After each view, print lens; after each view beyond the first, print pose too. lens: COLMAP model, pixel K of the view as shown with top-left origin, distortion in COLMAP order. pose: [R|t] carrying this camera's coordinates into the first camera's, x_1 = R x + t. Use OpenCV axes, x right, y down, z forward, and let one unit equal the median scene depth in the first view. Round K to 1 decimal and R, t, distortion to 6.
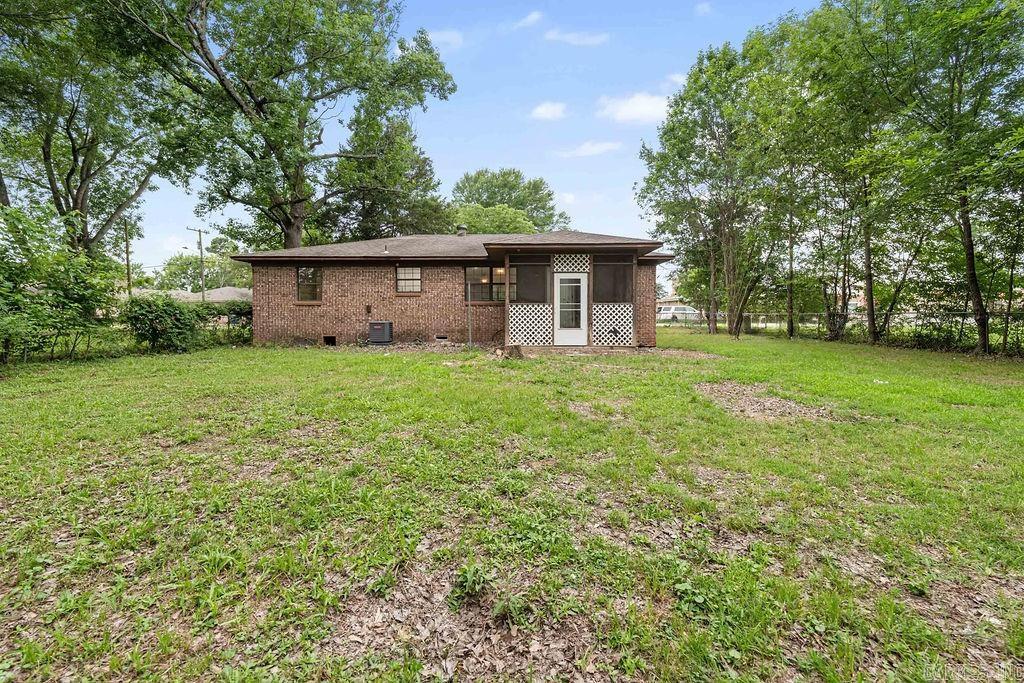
lens RADIAL K [[418.3, 0, 502.9], [0, 418.3, 333.4], [0, 0, 1]] dist [0.003605, -0.000512]
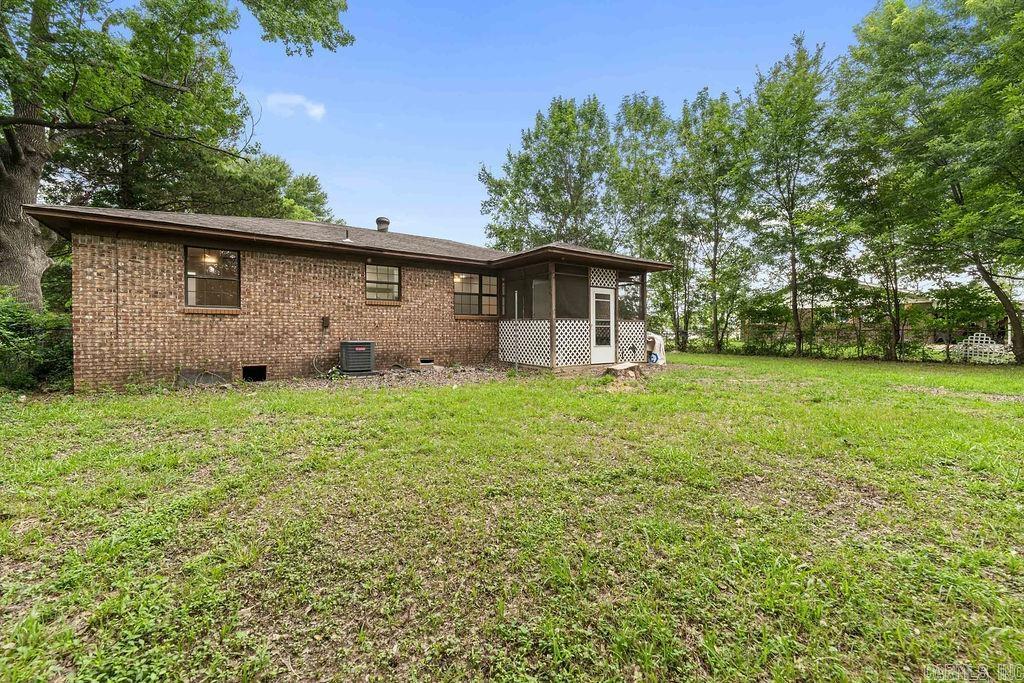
lens RADIAL K [[418.3, 0, 510.2], [0, 418.3, 344.0], [0, 0, 1]] dist [0.003605, -0.000512]
pose [[0.803345, -0.015727, 0.595307, -0.483458], [0.026544, 0.999603, -0.009412, -0.009970], [-0.594923, 0.023363, 0.803443, 0.295091]]
